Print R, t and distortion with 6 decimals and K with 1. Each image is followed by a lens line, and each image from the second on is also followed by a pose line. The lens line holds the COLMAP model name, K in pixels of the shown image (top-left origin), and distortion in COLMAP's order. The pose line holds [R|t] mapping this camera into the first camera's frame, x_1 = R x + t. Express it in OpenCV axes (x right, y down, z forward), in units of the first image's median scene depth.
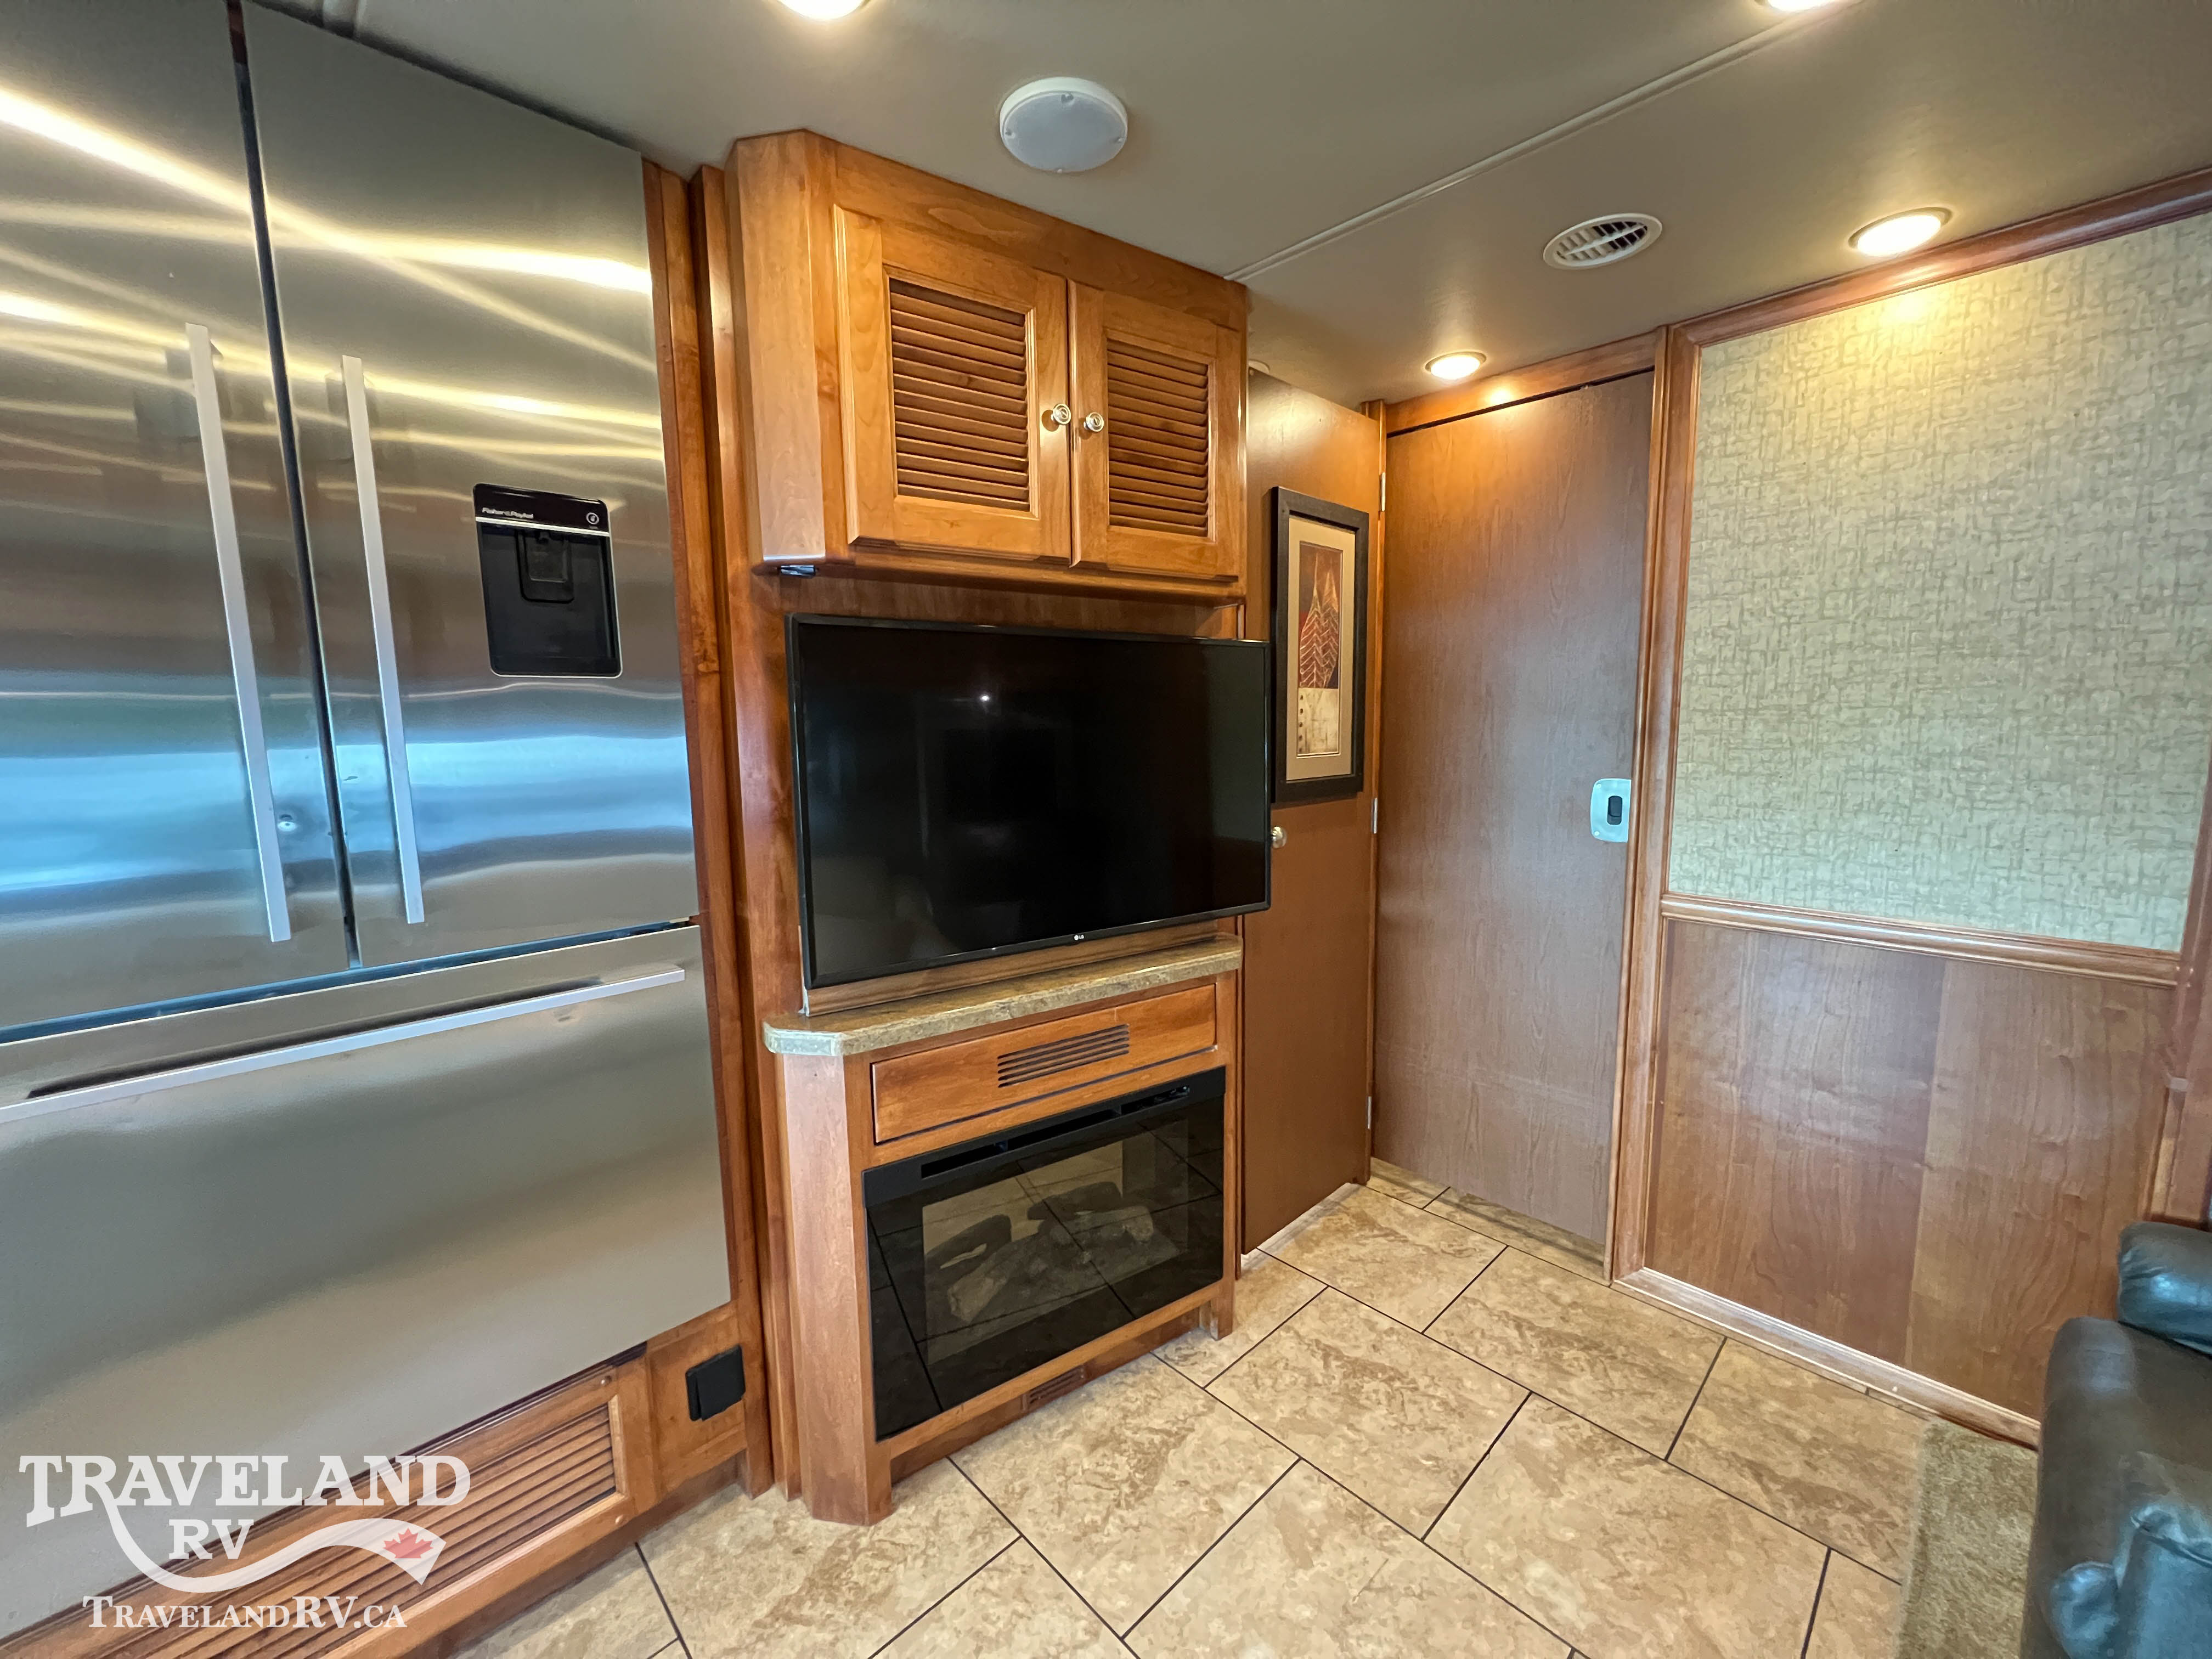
lens RADIAL K [[884.9, 0, 1102.6], [0, 884.9, 825.5], [0, 0, 1]] dist [0.001064, 0.000173]
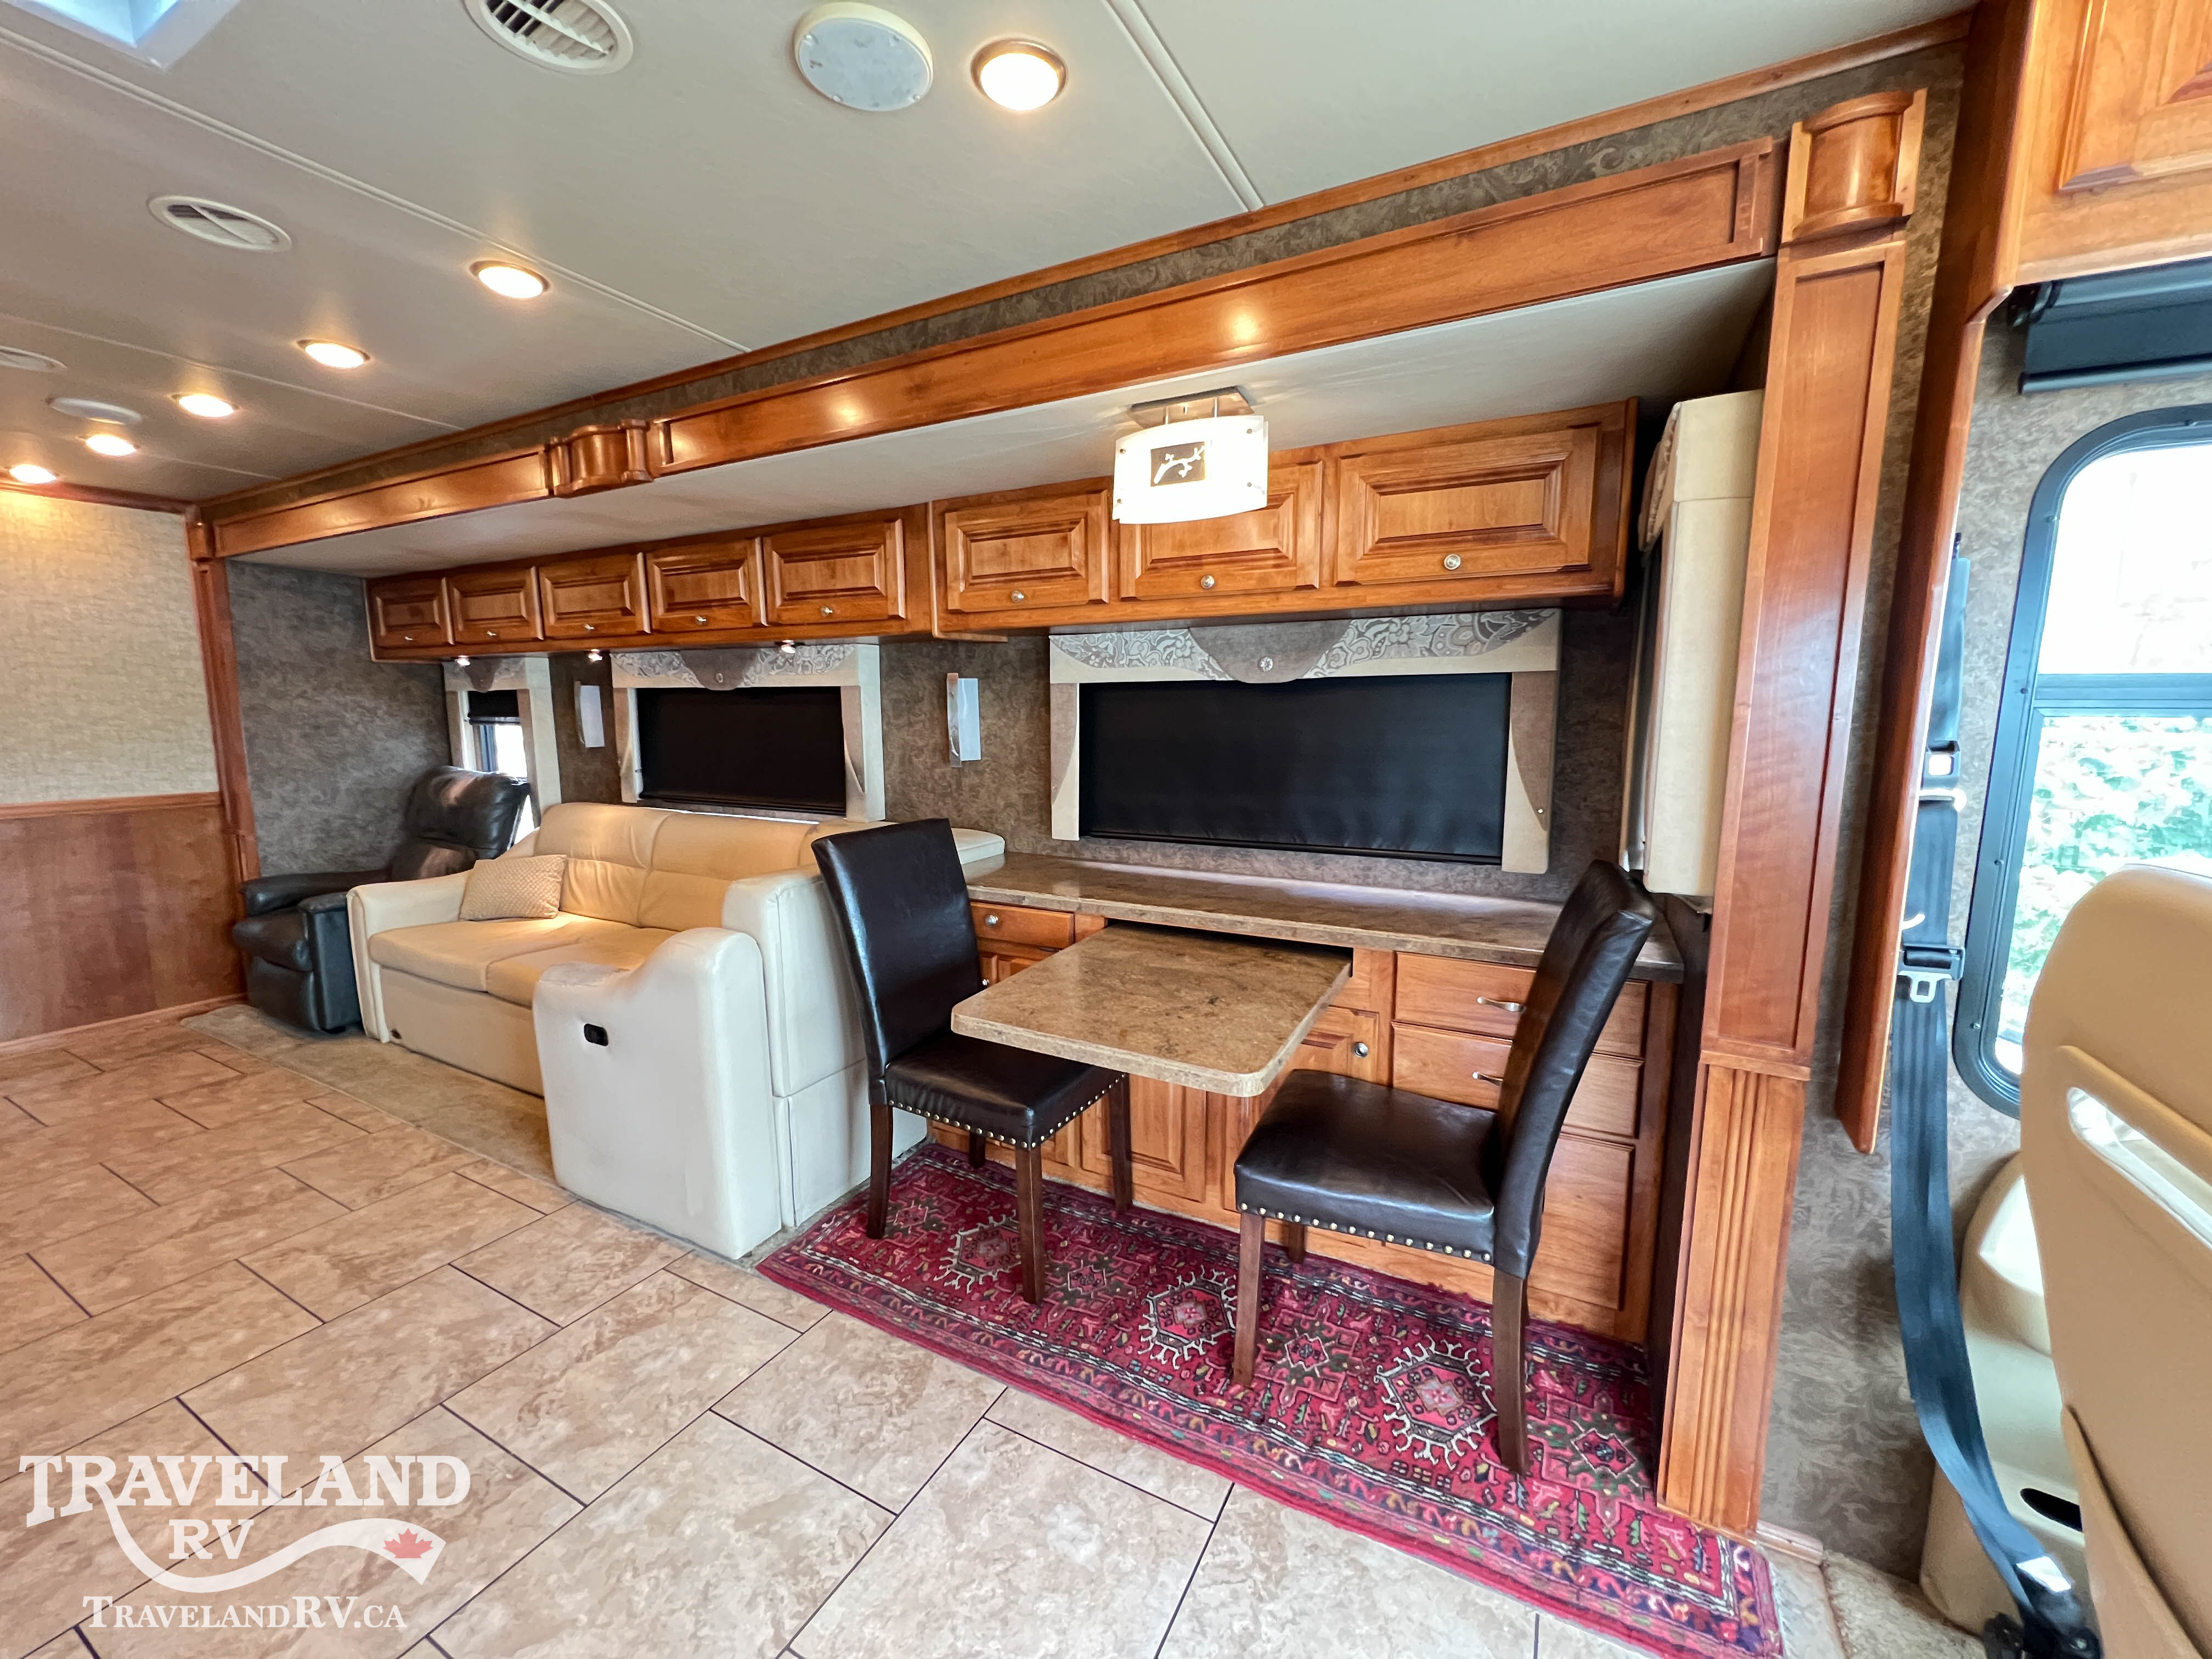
lens RADIAL K [[880.9, 0, 1102.2], [0, 880.9, 827.5], [0, 0, 1]] dist [0.000976, -0.000365]
pose [[-0.309356, -0.117093, 0.943710, -1.967974], [0.117855, 0.980018, 0.160232, 0.129509], [-0.943615, 0.160789, -0.289375, -0.668755]]
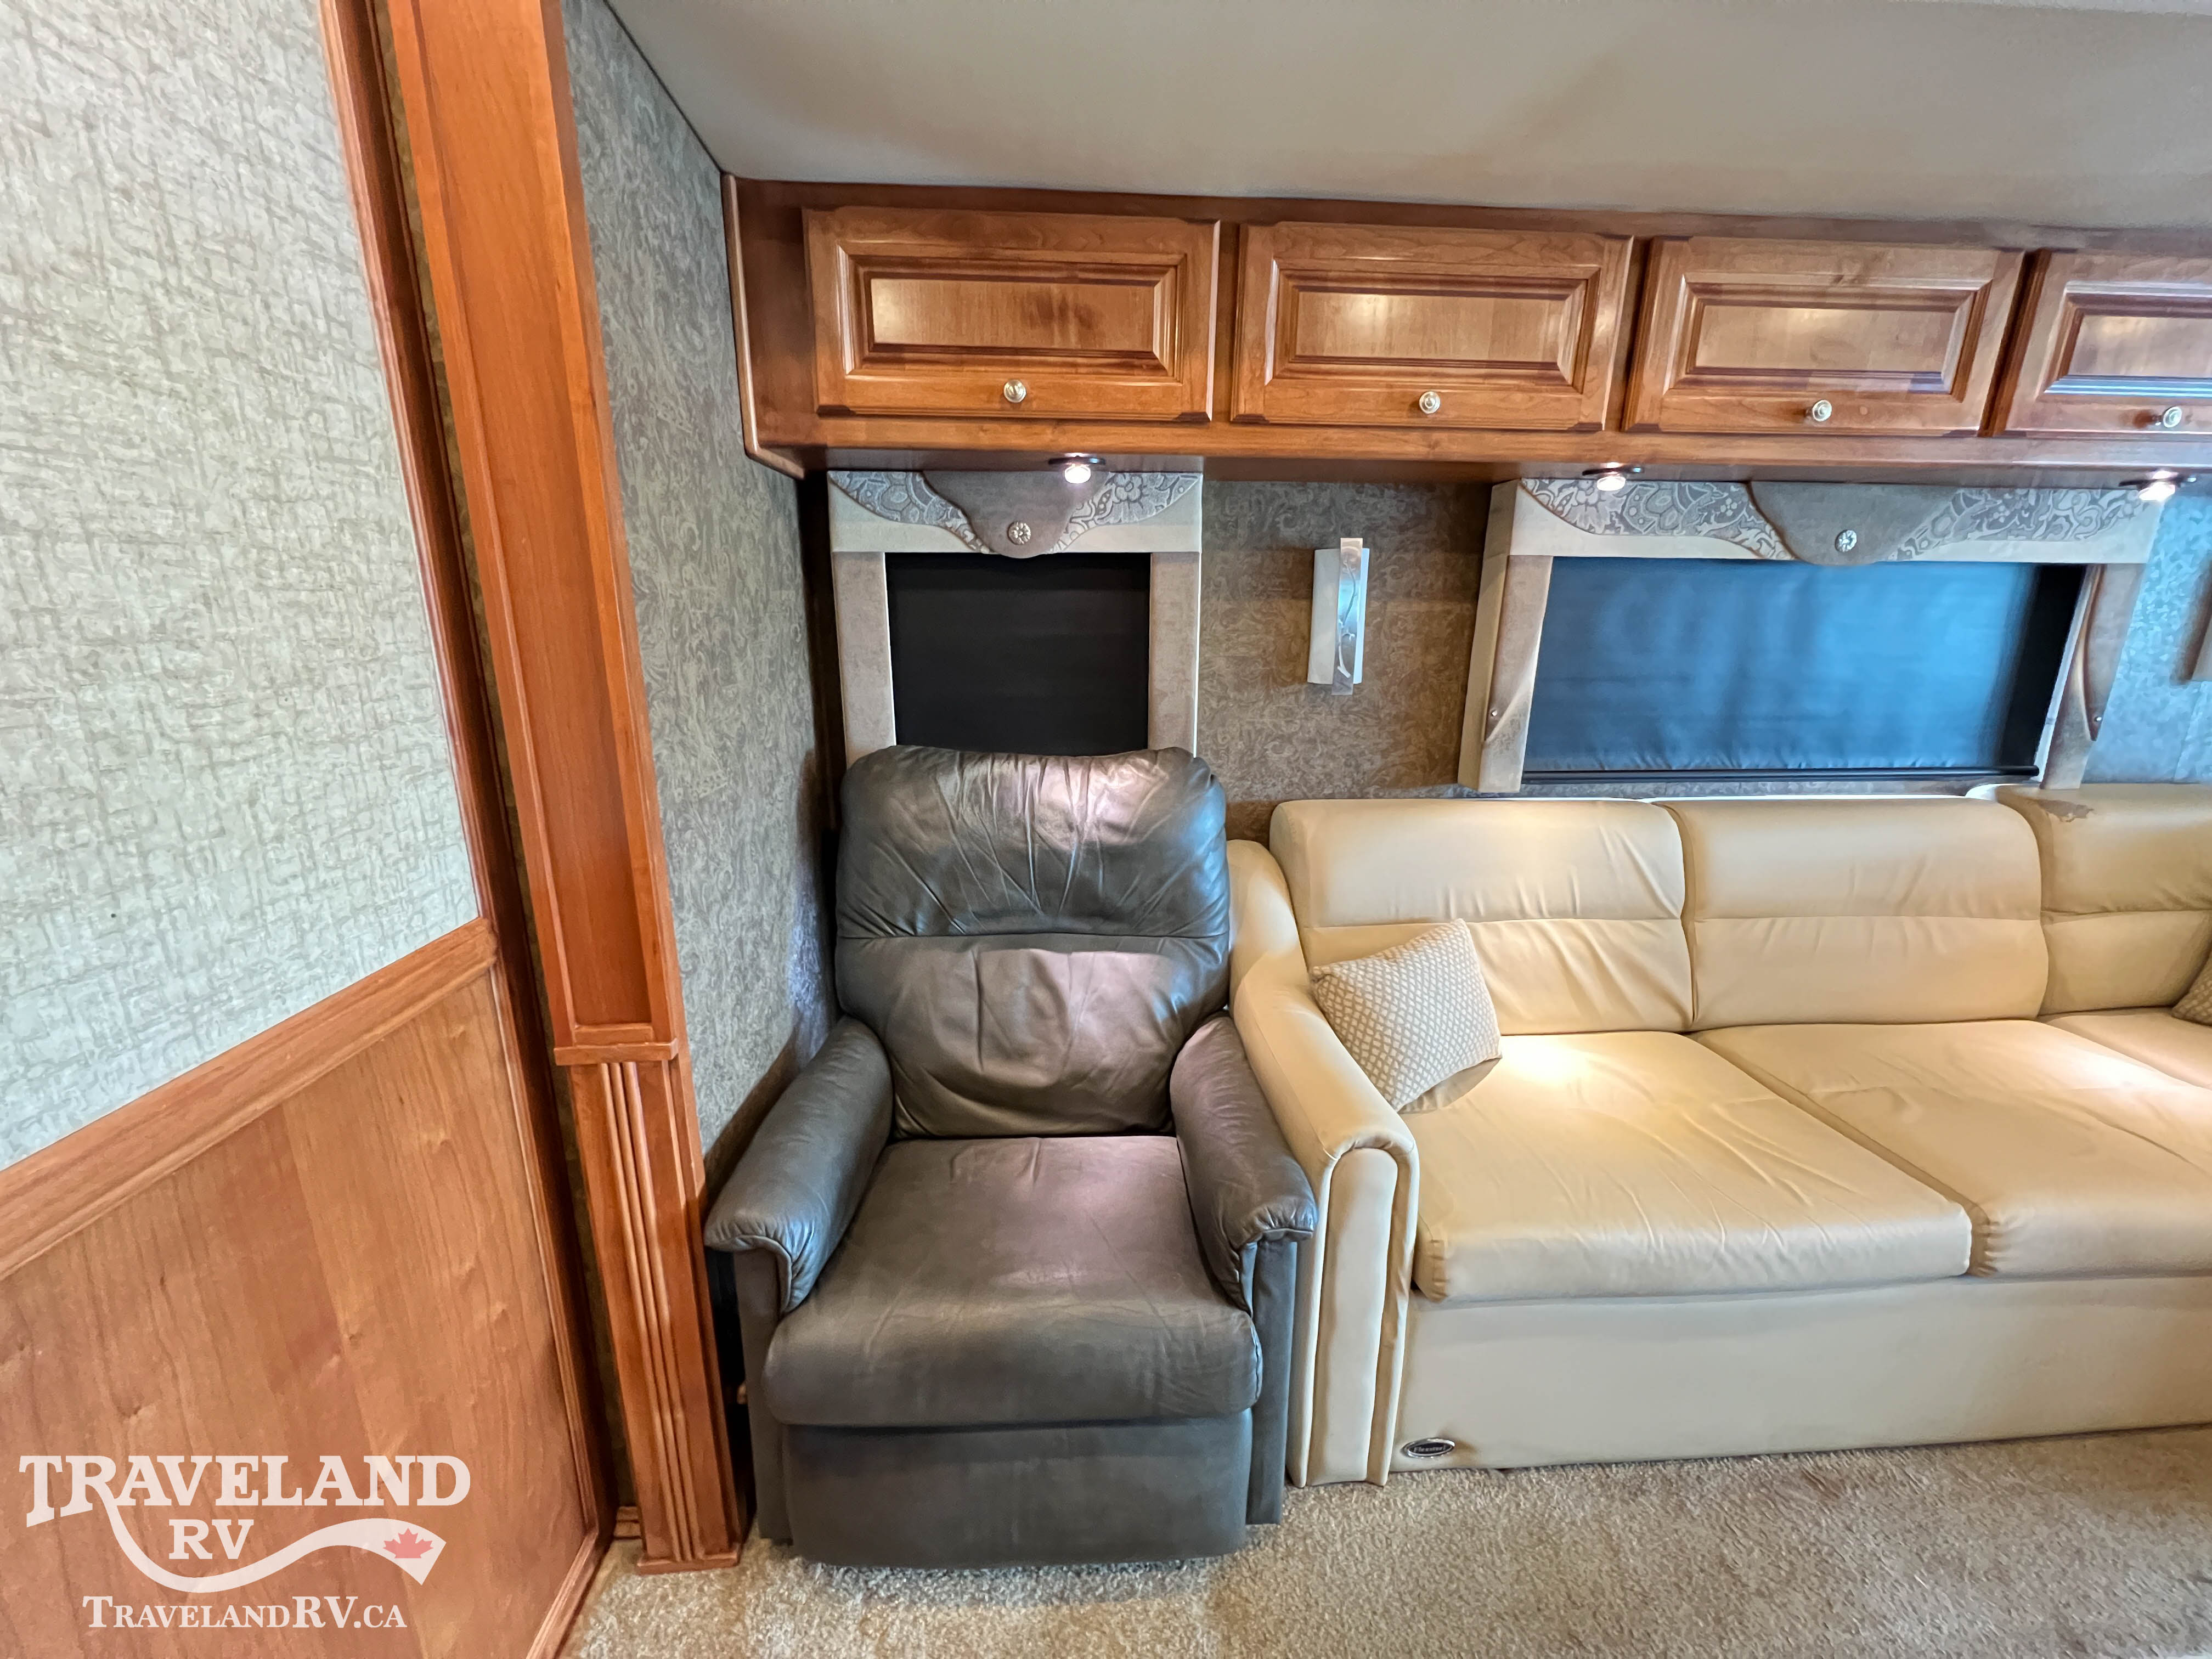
lens RADIAL K [[880.5, 0, 1101.0], [0, 880.5, 826.8], [0, 0, 1]] dist [-0.000931, -0.000001]
pose [[-0.765684, -0.147843, 0.625995, 0.405501], [0.082793, 0.942477, 0.323855, -0.097663], [-0.637866, 0.299798, -0.709400, 1.084655]]
